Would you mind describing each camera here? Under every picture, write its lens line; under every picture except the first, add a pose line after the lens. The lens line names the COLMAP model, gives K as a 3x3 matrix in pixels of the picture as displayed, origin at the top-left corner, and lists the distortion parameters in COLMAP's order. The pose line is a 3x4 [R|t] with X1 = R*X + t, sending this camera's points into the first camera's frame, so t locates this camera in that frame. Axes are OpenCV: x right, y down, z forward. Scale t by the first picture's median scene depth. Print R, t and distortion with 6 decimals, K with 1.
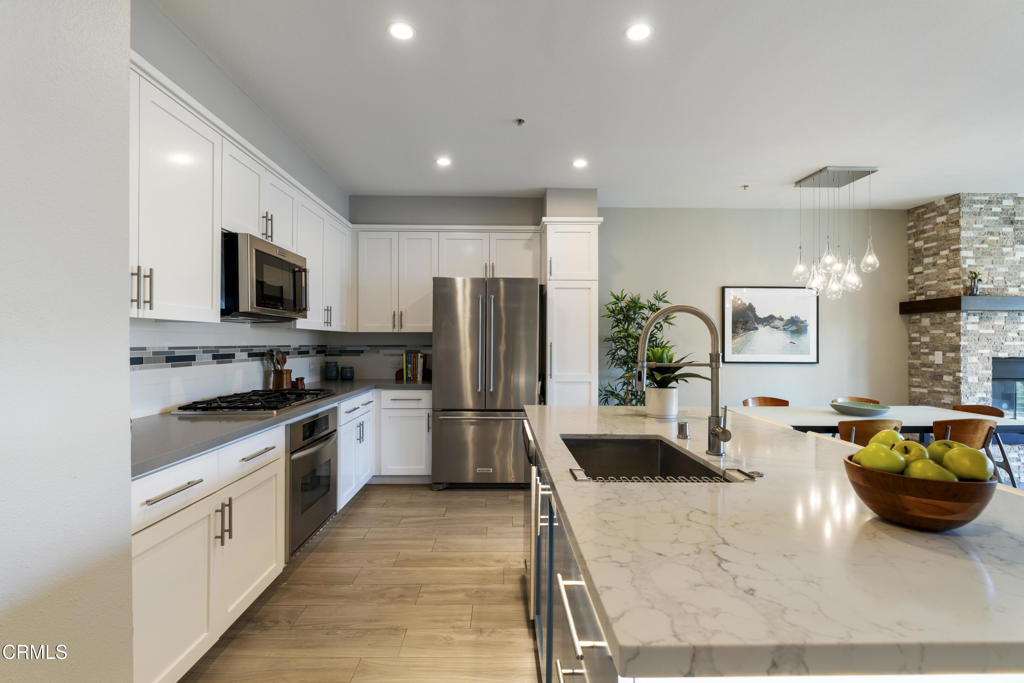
lens RADIAL K [[499.1, 0, 514.5], [0, 499.1, 345.0], [0, 0, 1]] dist [-0.000525, -0.000054]
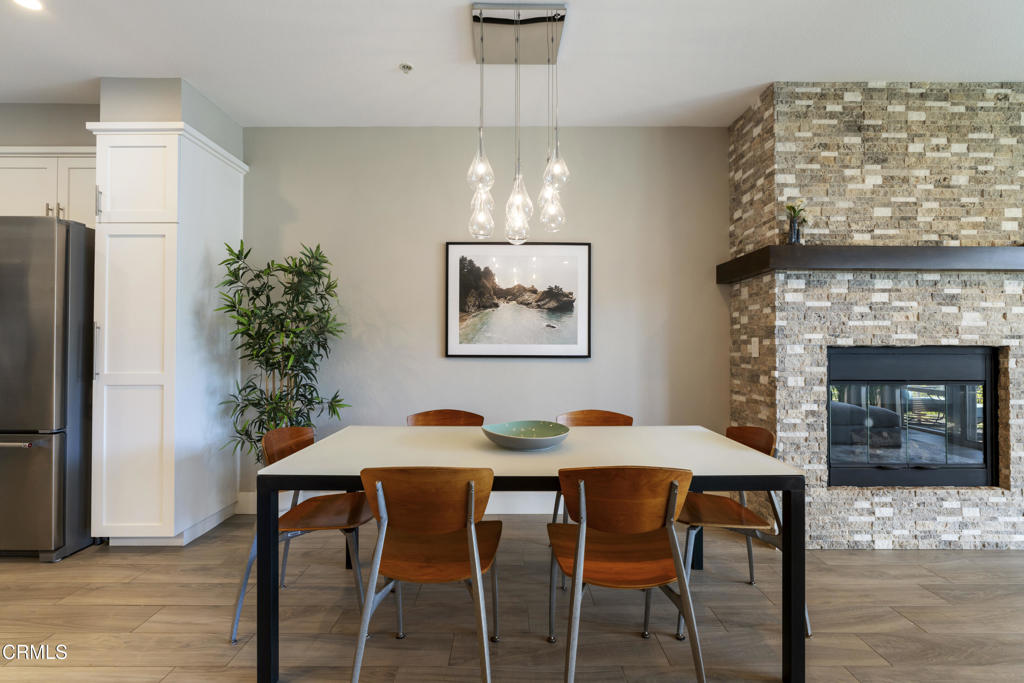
lens RADIAL K [[499.1, 0, 506.5], [0, 499.1, 343.7], [0, 0, 1]] dist [-0.000525, -0.000054]
pose [[0.999835, -0.001151, -0.018154, 0.568806], [0.001016, 0.999972, -0.007394, 0.026119], [0.018162, 0.007374, 0.999808, 0.372873]]
